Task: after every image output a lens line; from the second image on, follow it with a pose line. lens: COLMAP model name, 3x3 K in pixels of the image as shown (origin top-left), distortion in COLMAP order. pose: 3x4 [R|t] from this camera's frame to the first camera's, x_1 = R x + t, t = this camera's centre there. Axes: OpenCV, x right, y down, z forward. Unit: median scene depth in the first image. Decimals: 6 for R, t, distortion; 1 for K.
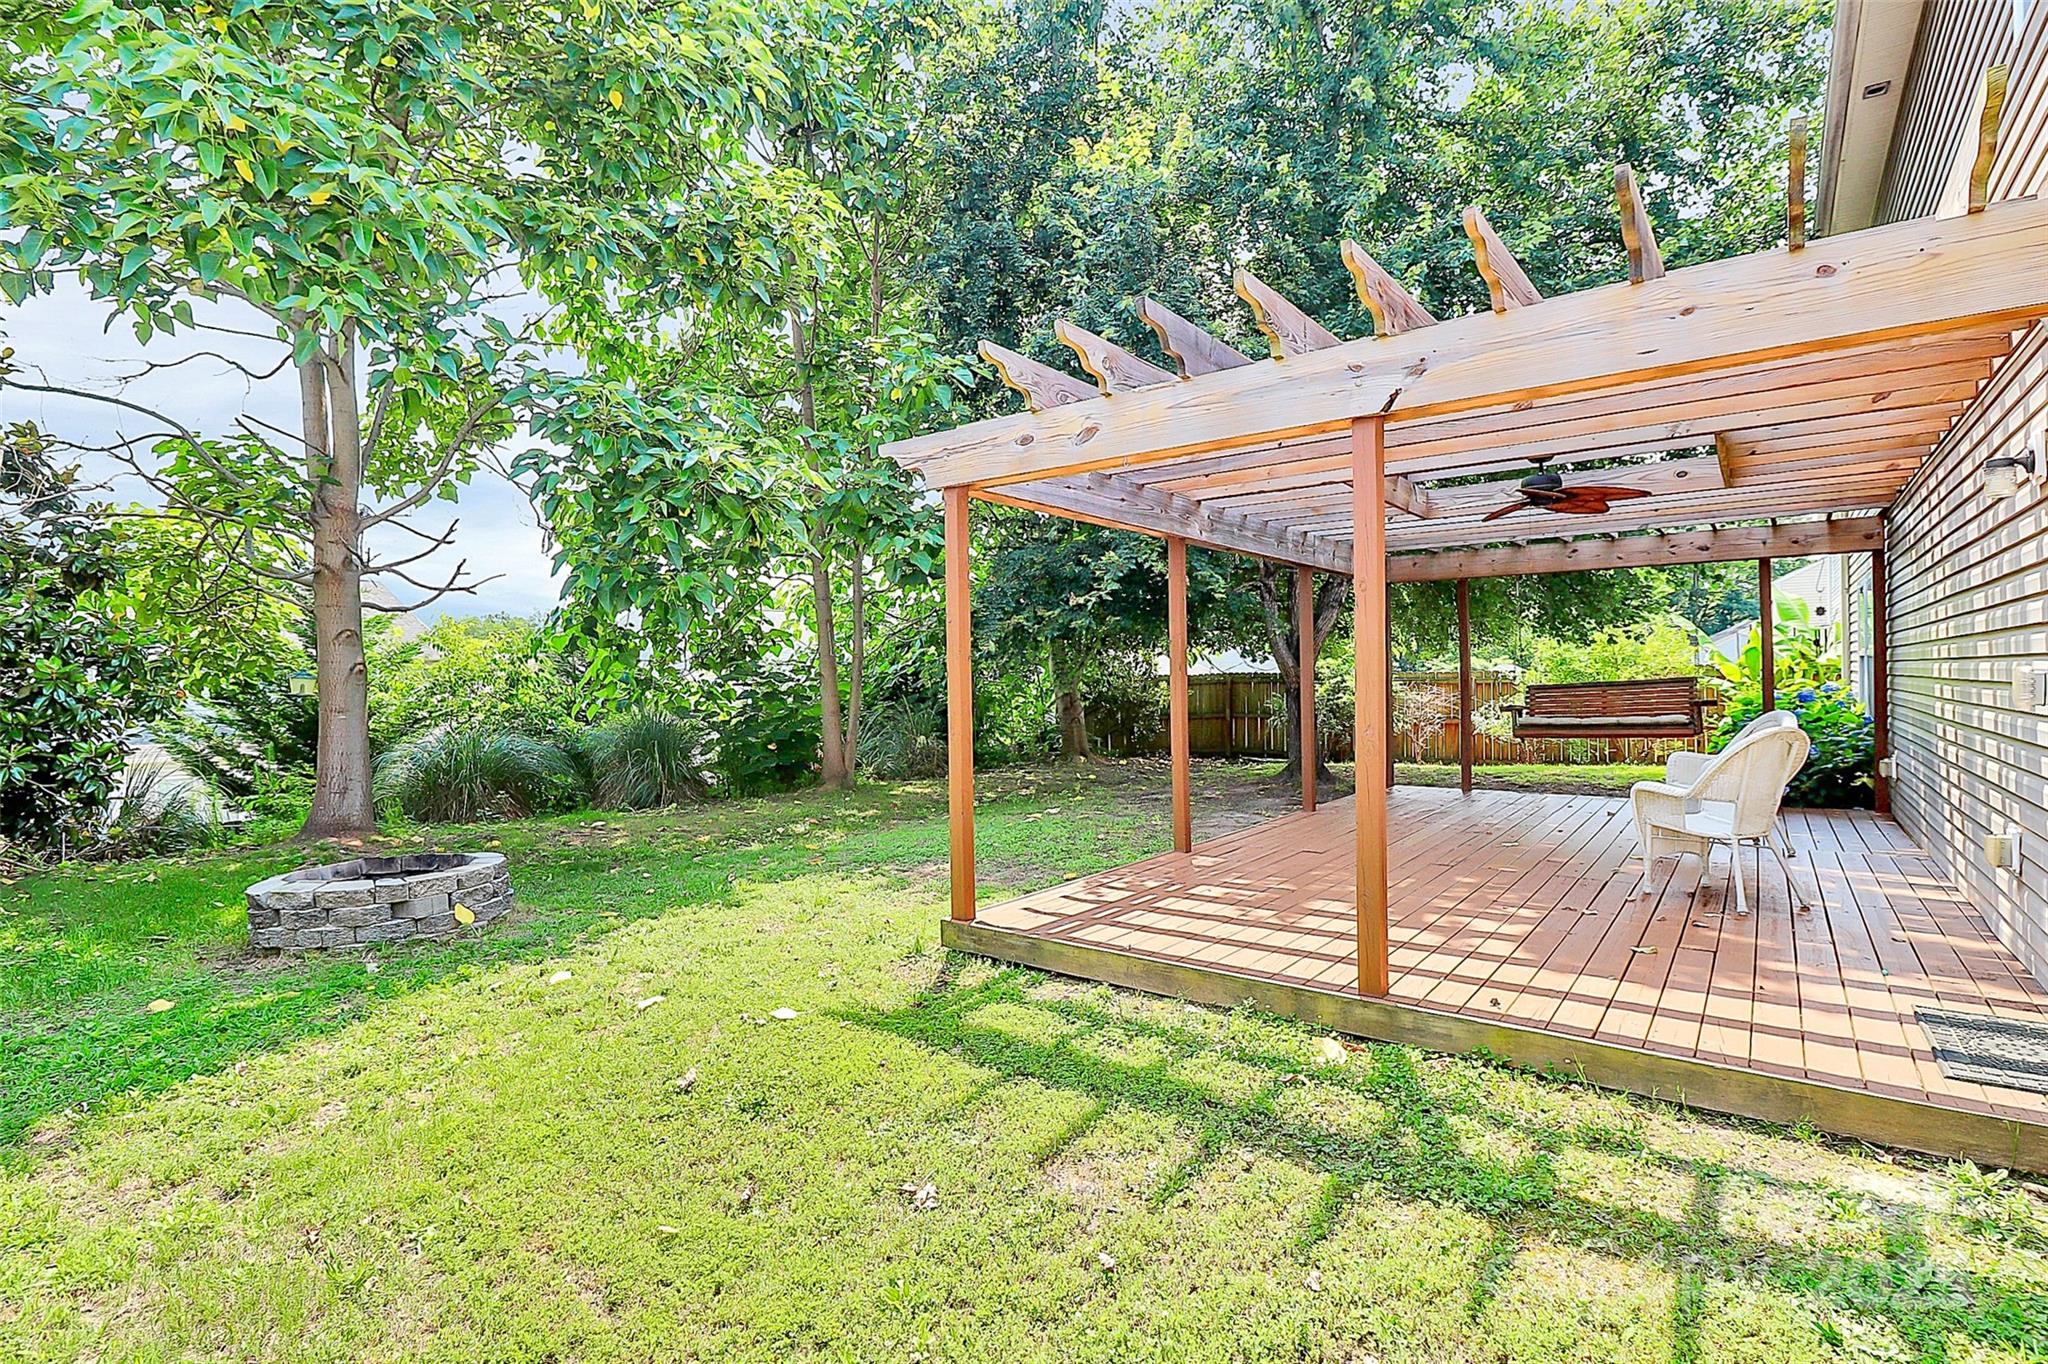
lens RADIAL K [[958.2, 0, 1024.0], [0, 958.2, 682.0], [0, 0, 1]] dist [0.001130, -0.026355]
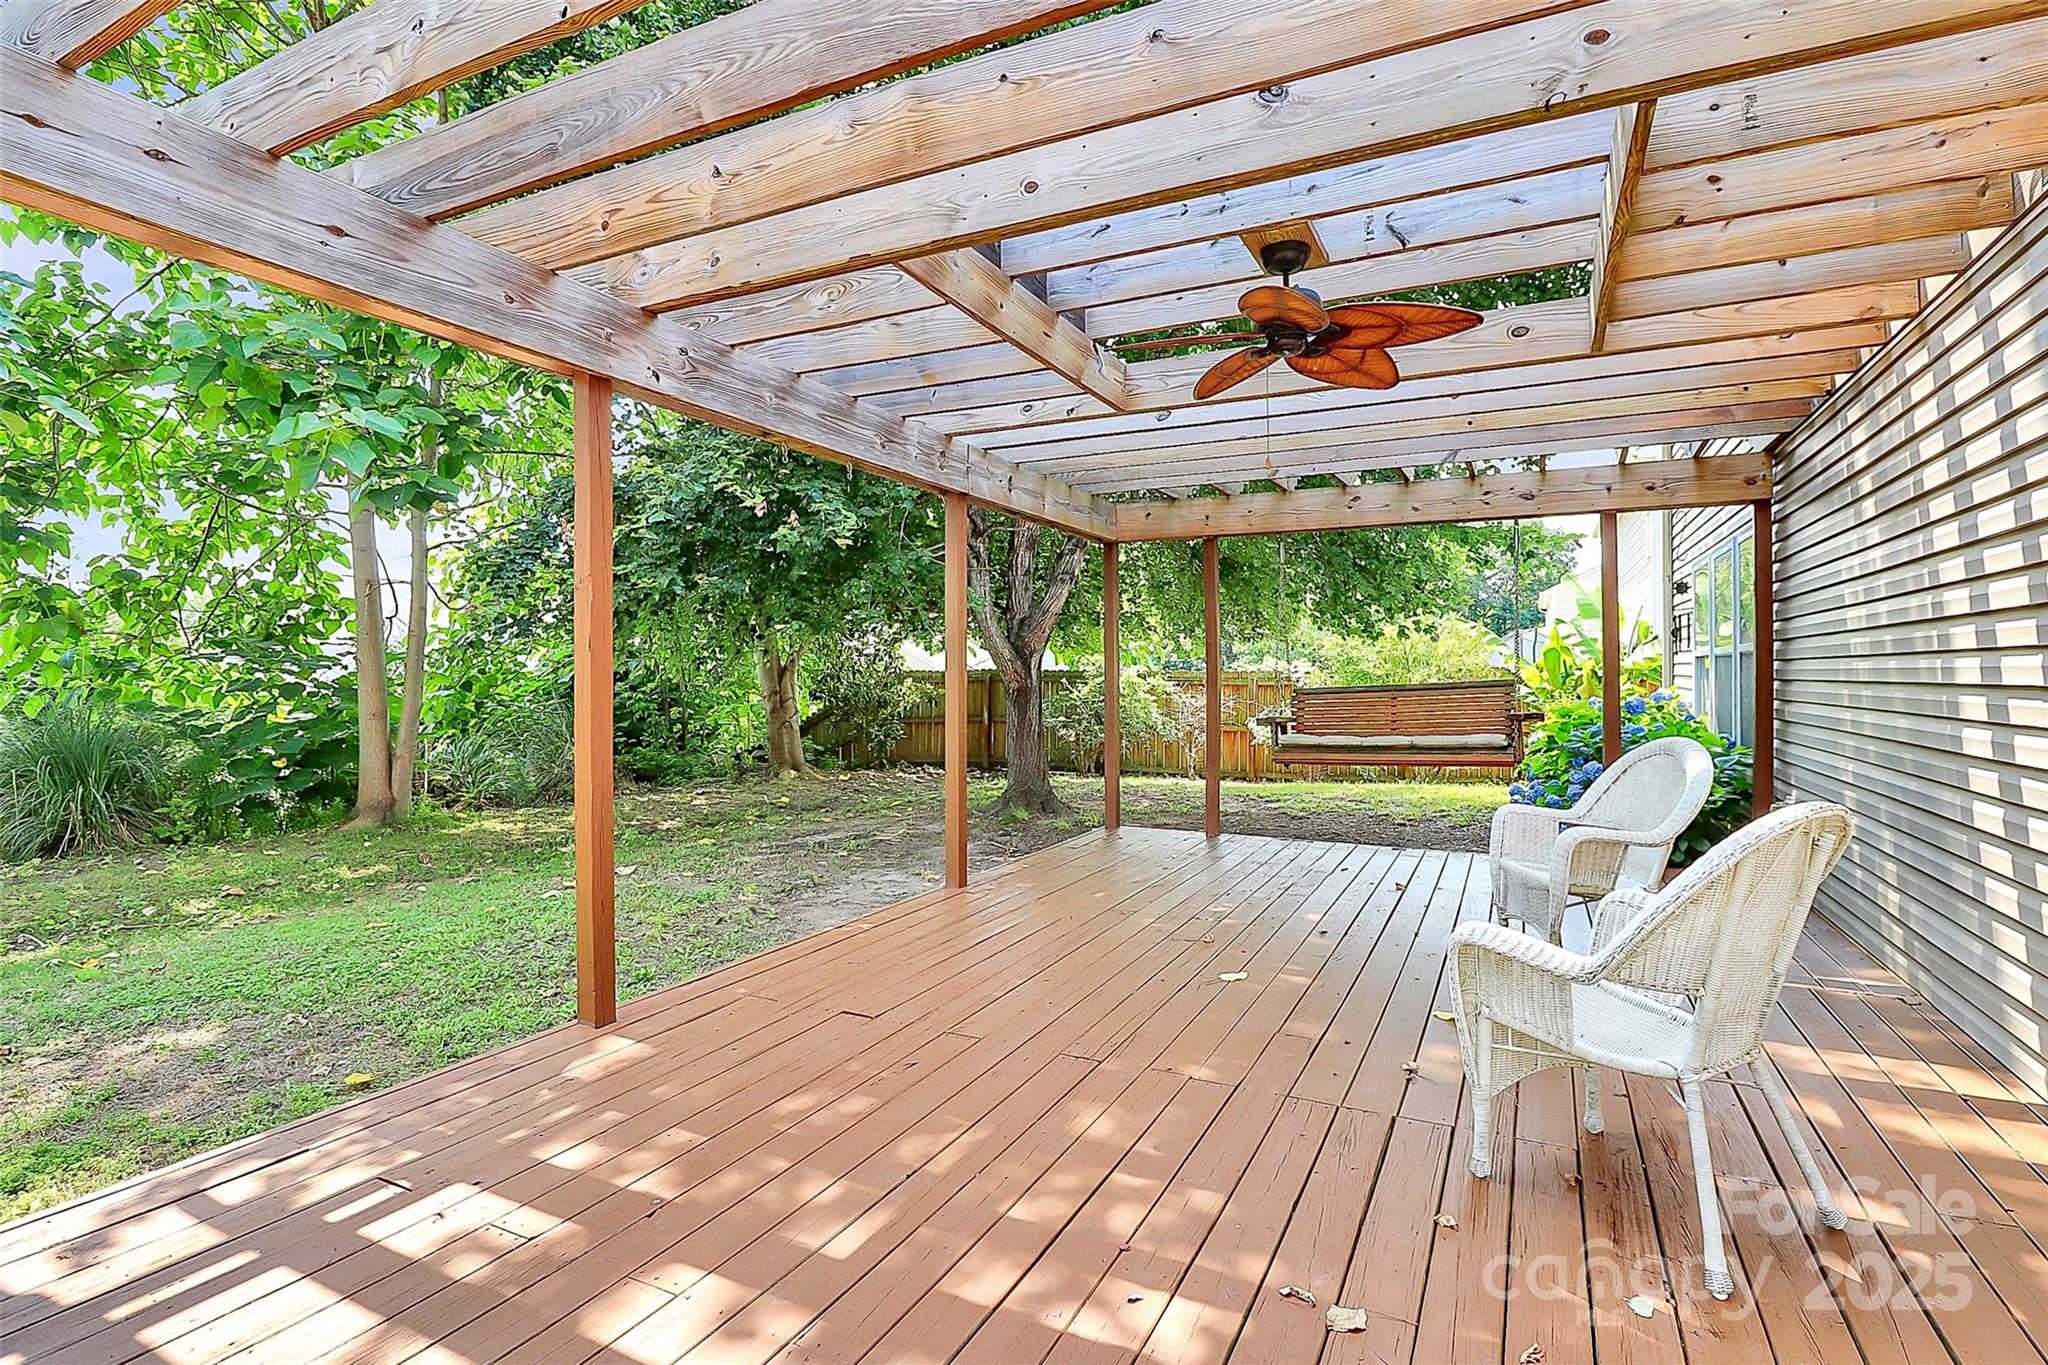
lens RADIAL K [[985.4, 0, 1024.8], [0, 985.4, 664.7], [0, 0, 1]] dist [0.002428, 0.000978]
pose [[0.982412, 0.016463, 0.185998, 0.191922], [-0.013746, 0.999779, -0.015891, 0.000361], [-0.186218, 0.013055, 0.982422, 0.314216]]
